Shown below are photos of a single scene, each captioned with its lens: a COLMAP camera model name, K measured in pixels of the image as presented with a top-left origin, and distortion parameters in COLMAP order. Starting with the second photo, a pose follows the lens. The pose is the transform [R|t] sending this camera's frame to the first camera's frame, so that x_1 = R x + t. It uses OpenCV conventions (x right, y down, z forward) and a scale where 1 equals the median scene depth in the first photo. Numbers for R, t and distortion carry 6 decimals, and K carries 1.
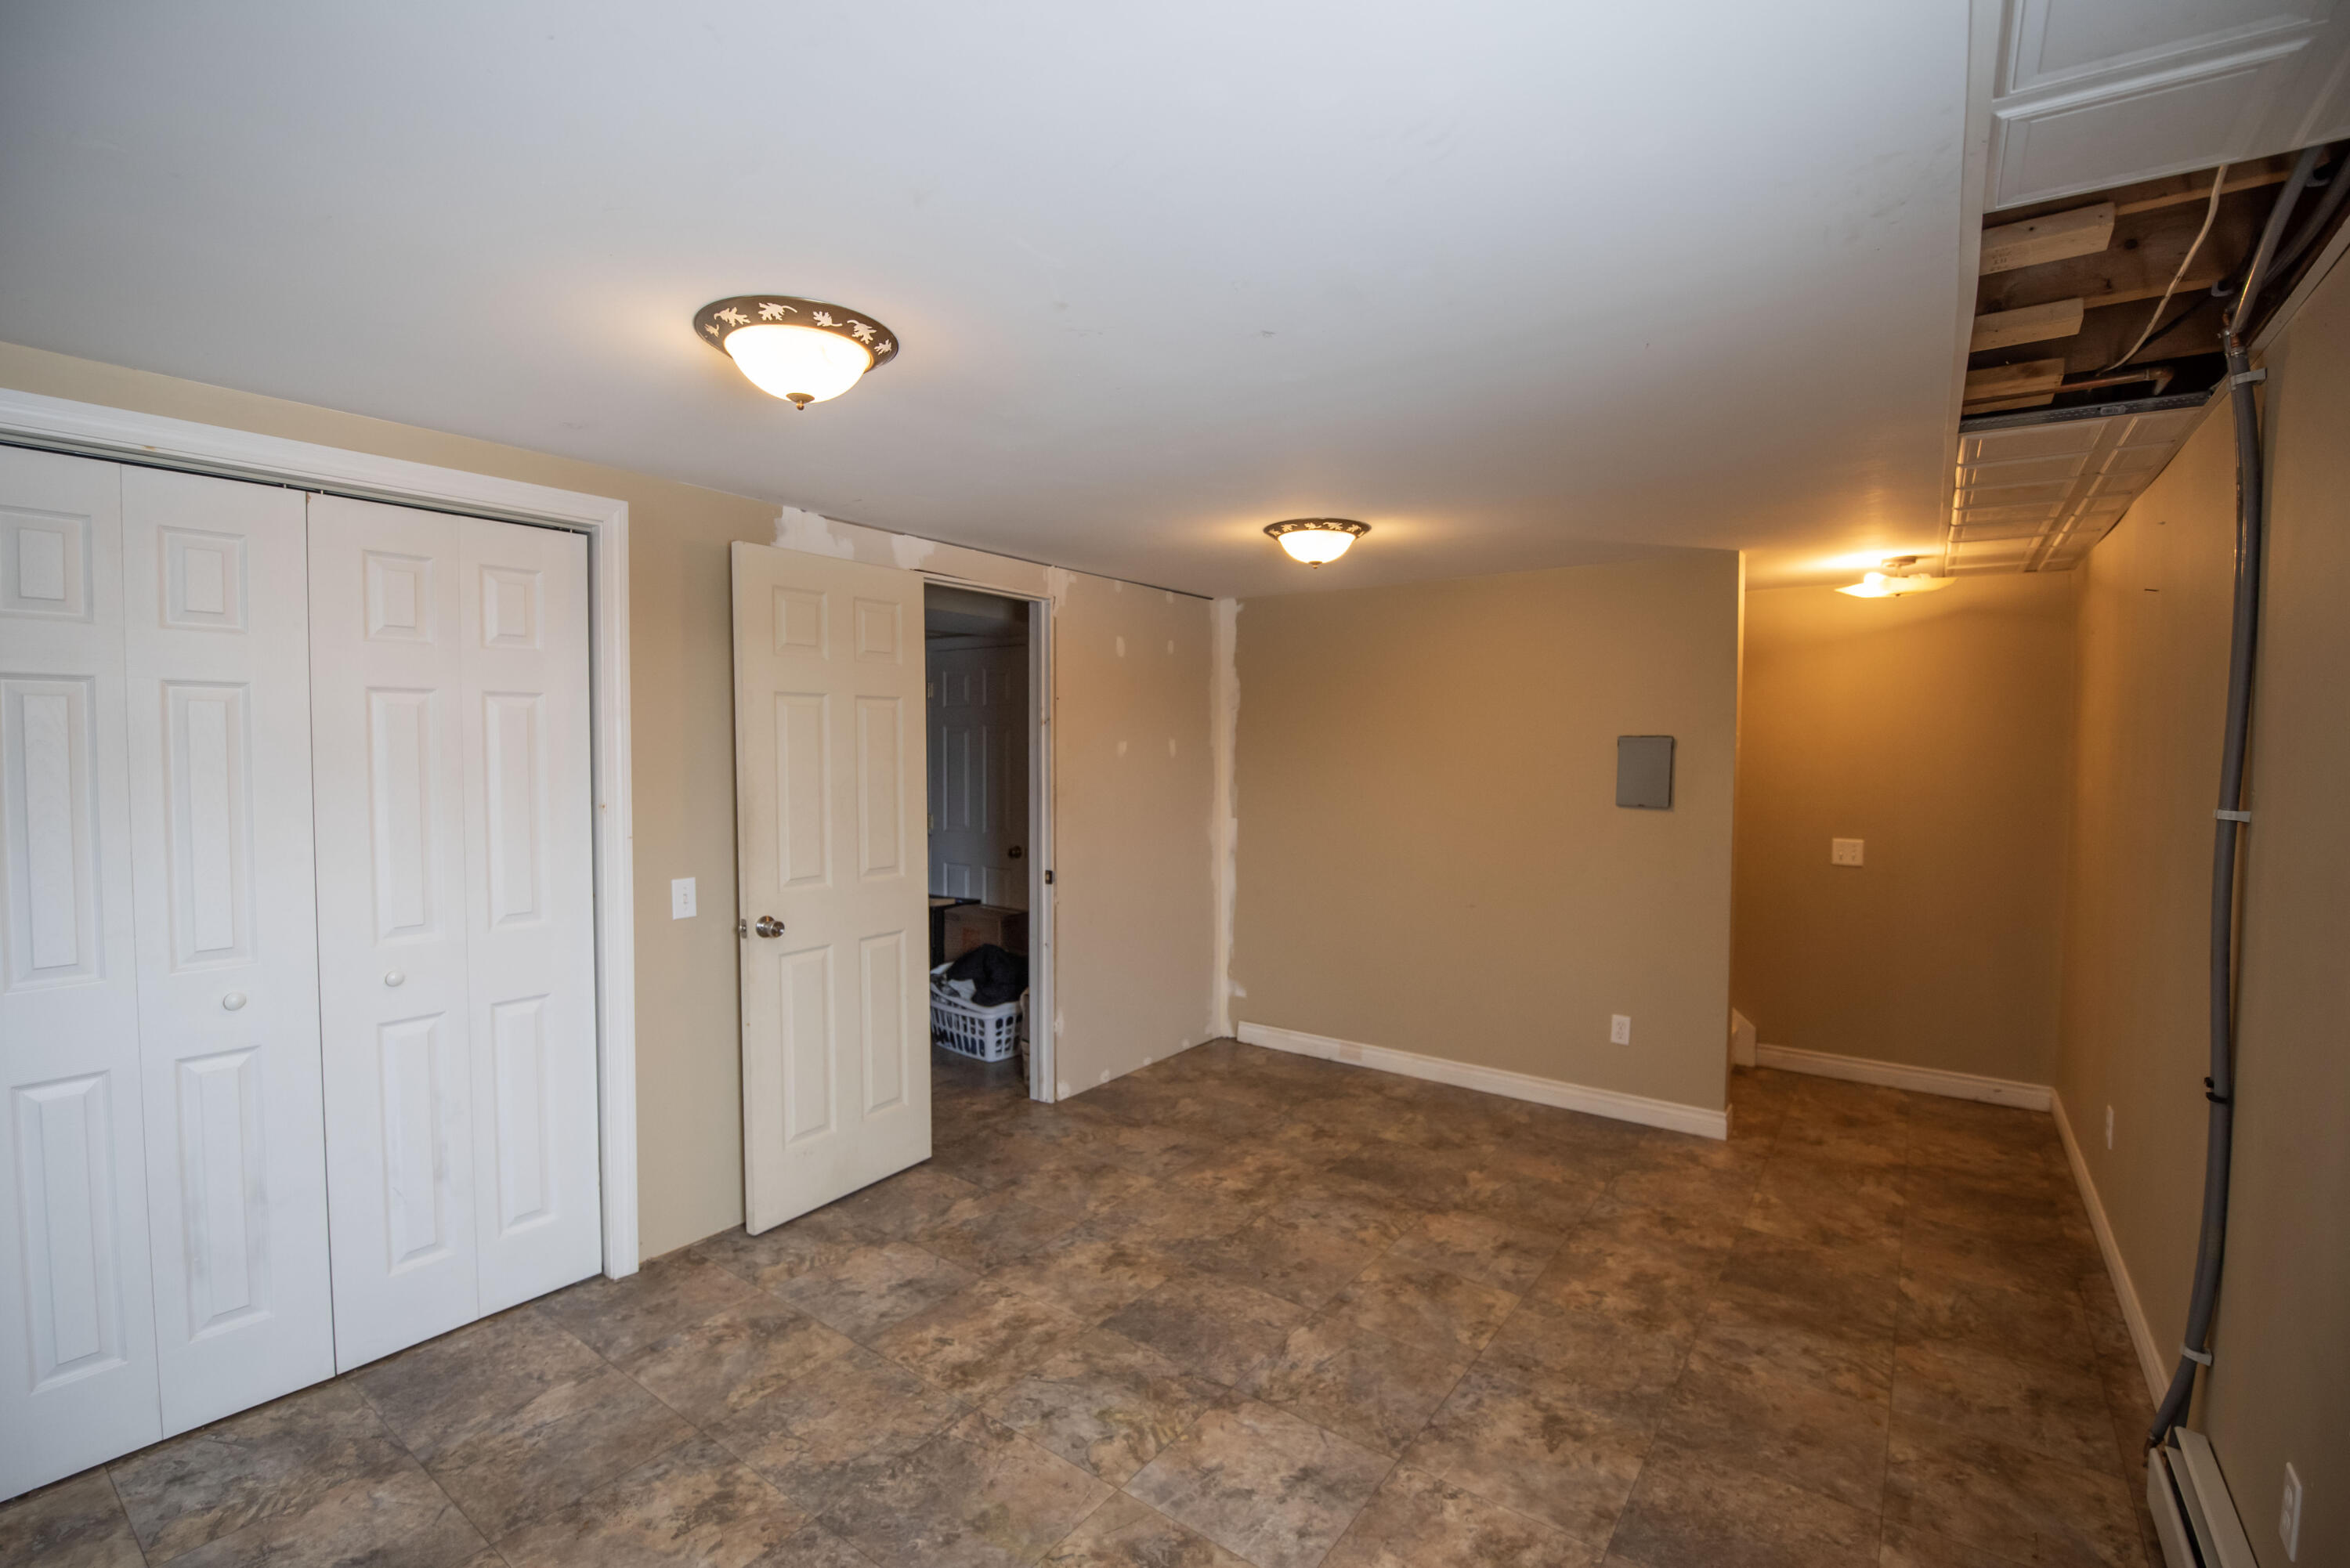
lens RADIAL K [[1044.5, 0, 1164.4], [0, 1044.5, 783.6], [0, 0, 1]] dist [0.000450, -0.011270]
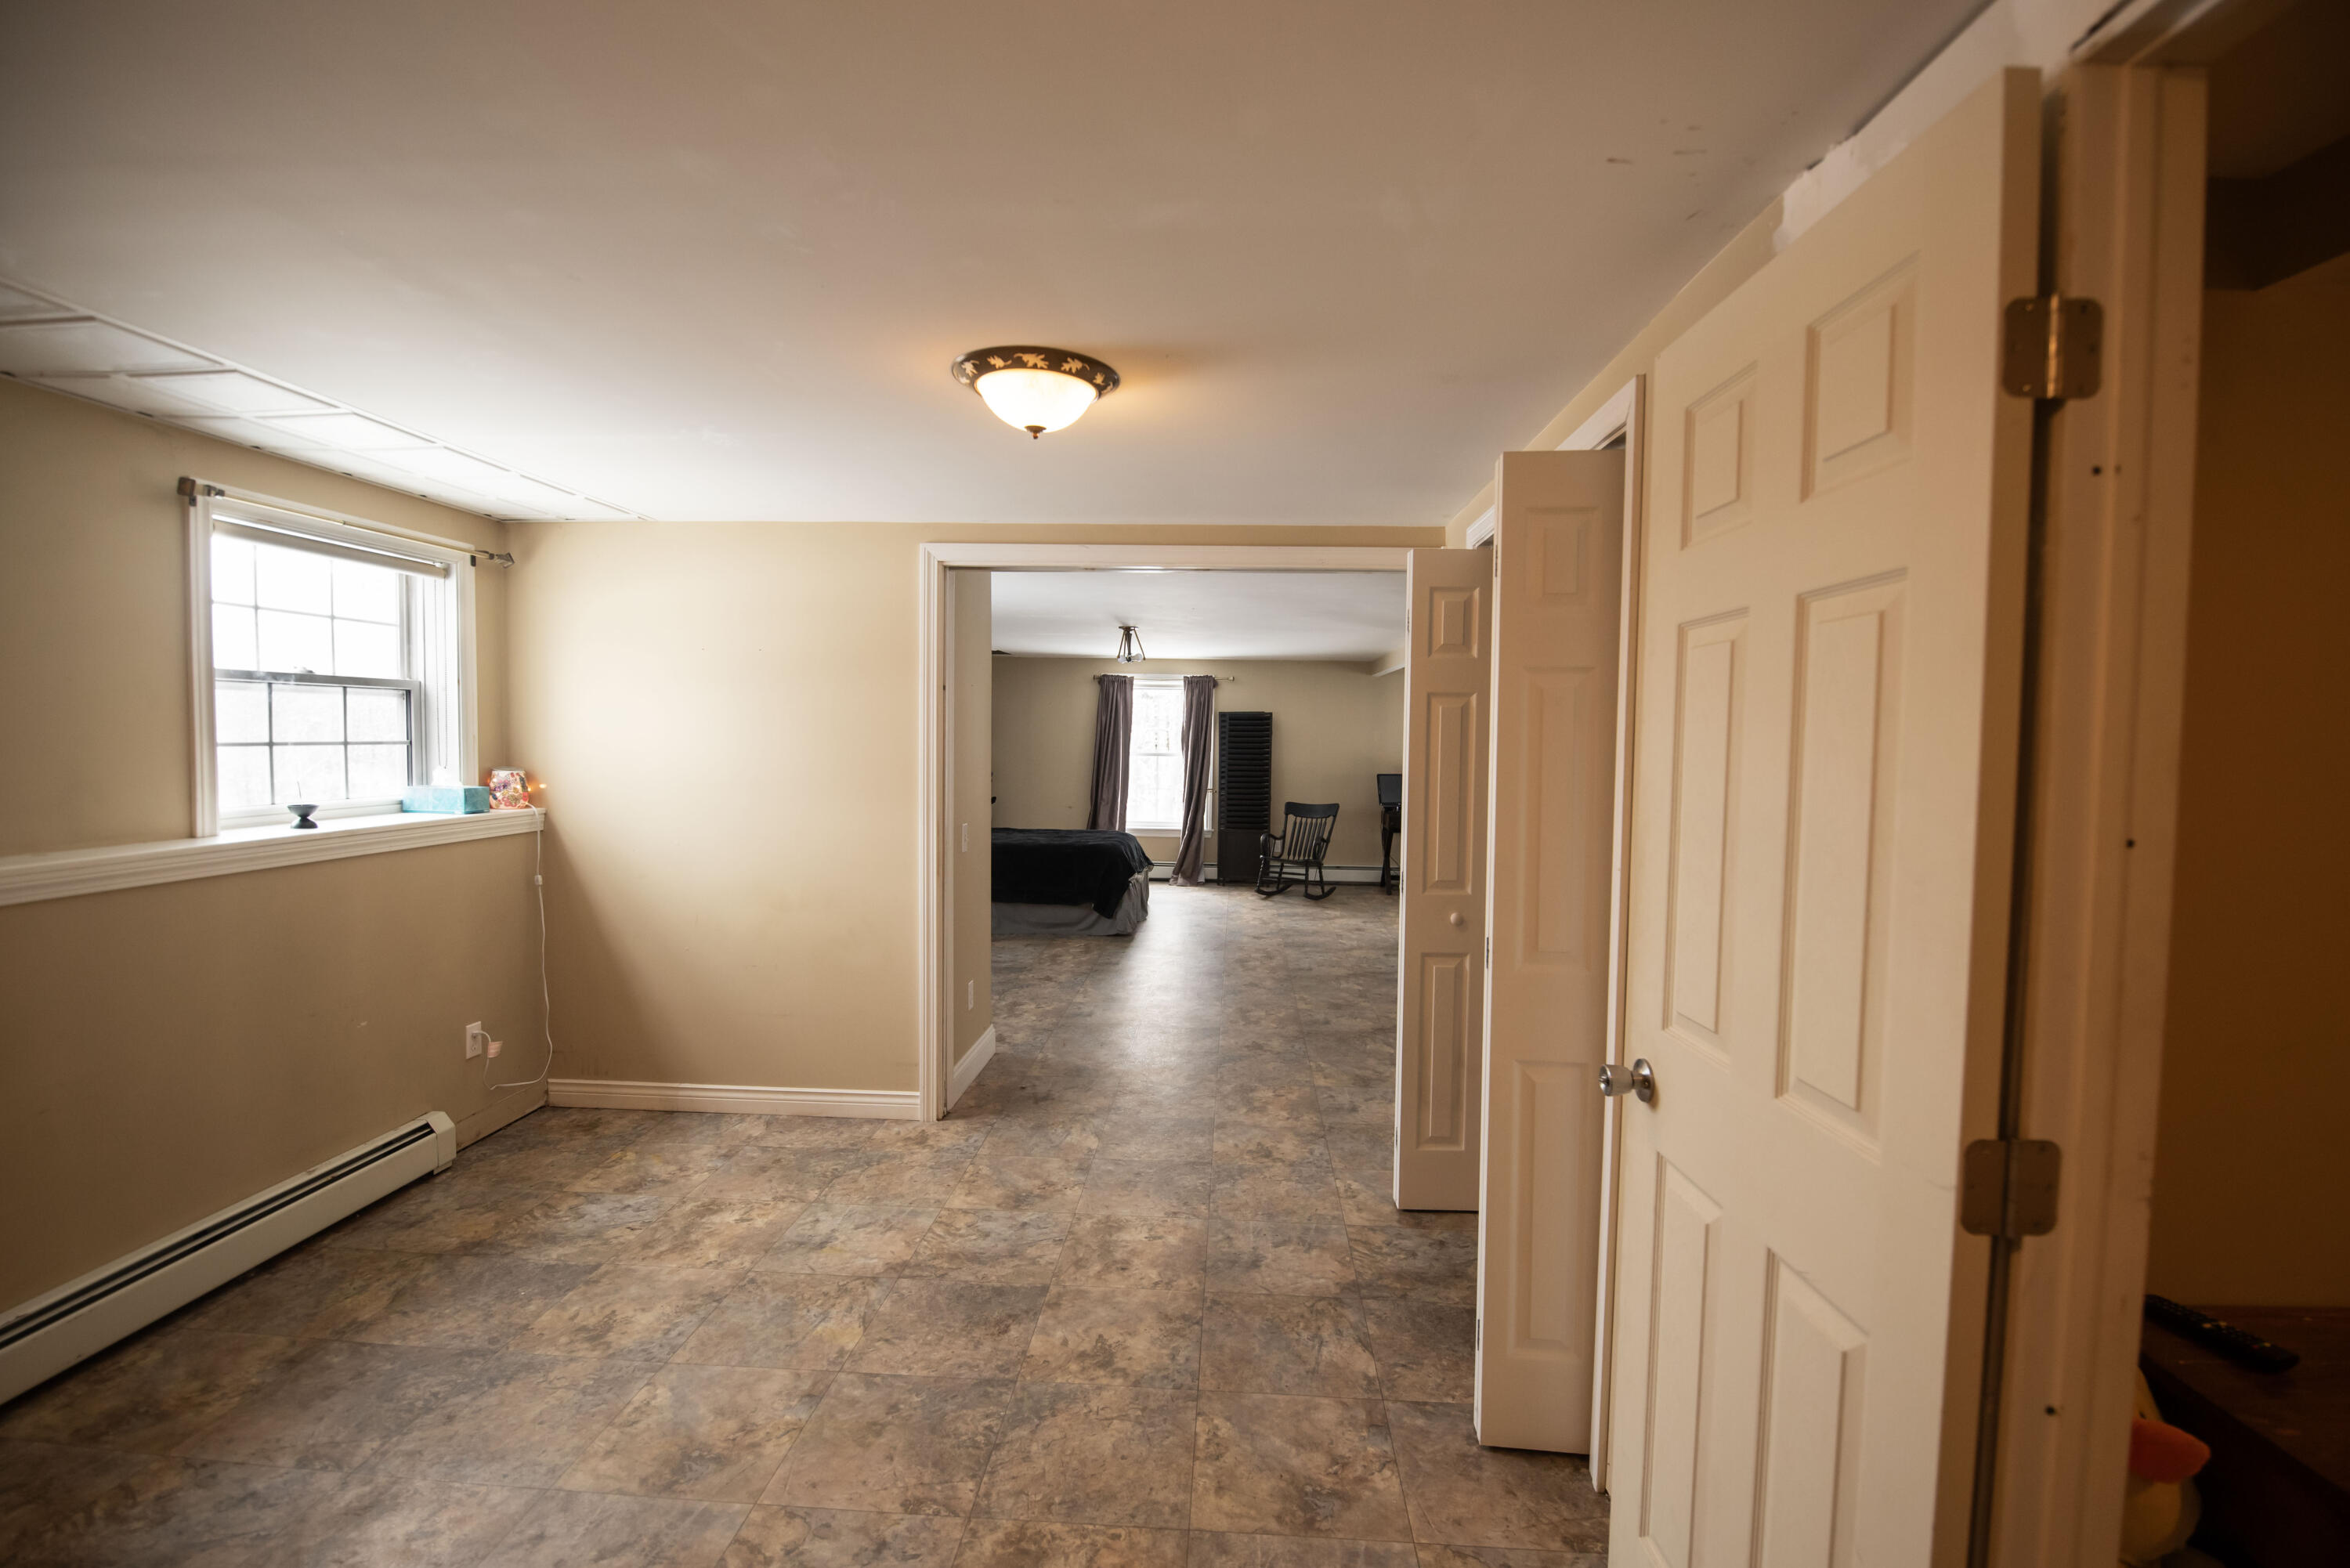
lens RADIAL K [[1023.6, 0, 1172.6], [0, 1023.6, 786.7], [0, 0, 1]] dist [-0.001939, -0.010289]
pose [[-0.837865, 0.008667, -0.545808, 0.113946], [-0.039063, 0.996359, 0.075787, -0.048034], [0.544478, 0.084820, -0.834476, 1.586440]]
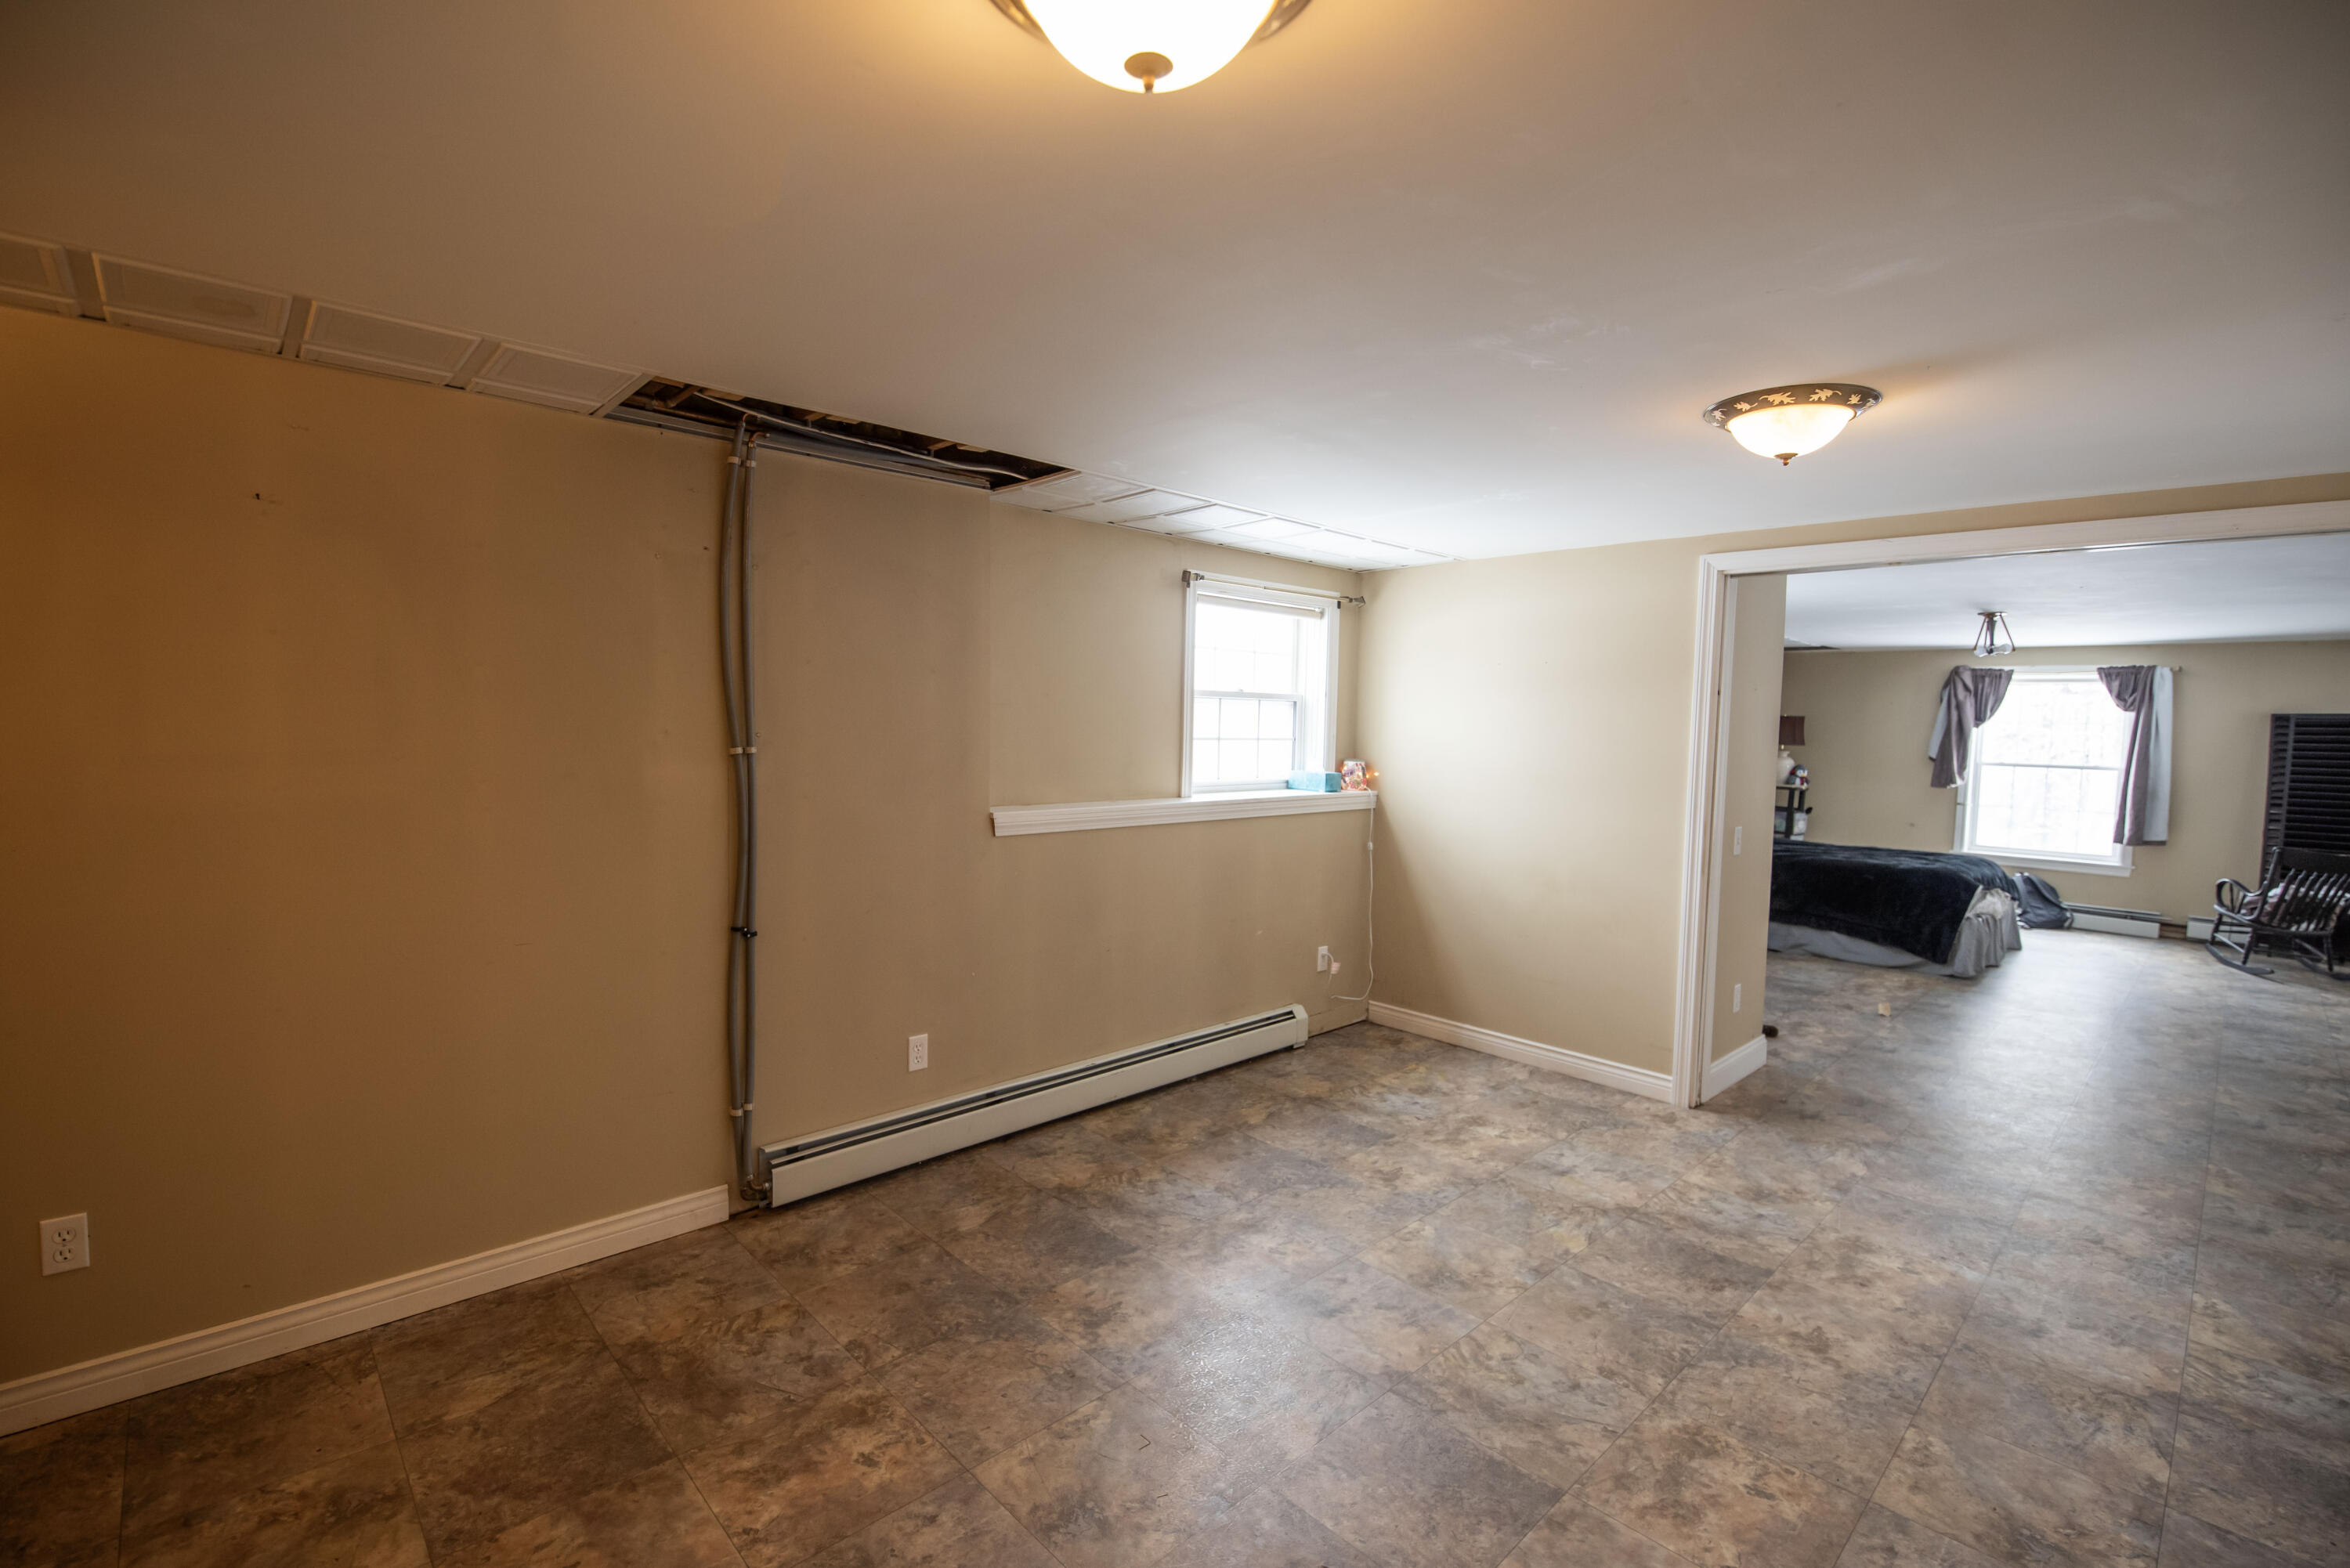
lens RADIAL K [[1023.6, 0, 1172.6], [0, 1023.6, 786.7], [0, 0, 1]] dist [-0.001939, -0.010289]
pose [[-0.984075, -0.038789, 0.173467, 0.113380], [-0.021783, 0.994860, 0.098888, -0.059455], [-0.176411, 0.093535, -0.979862, 1.818011]]
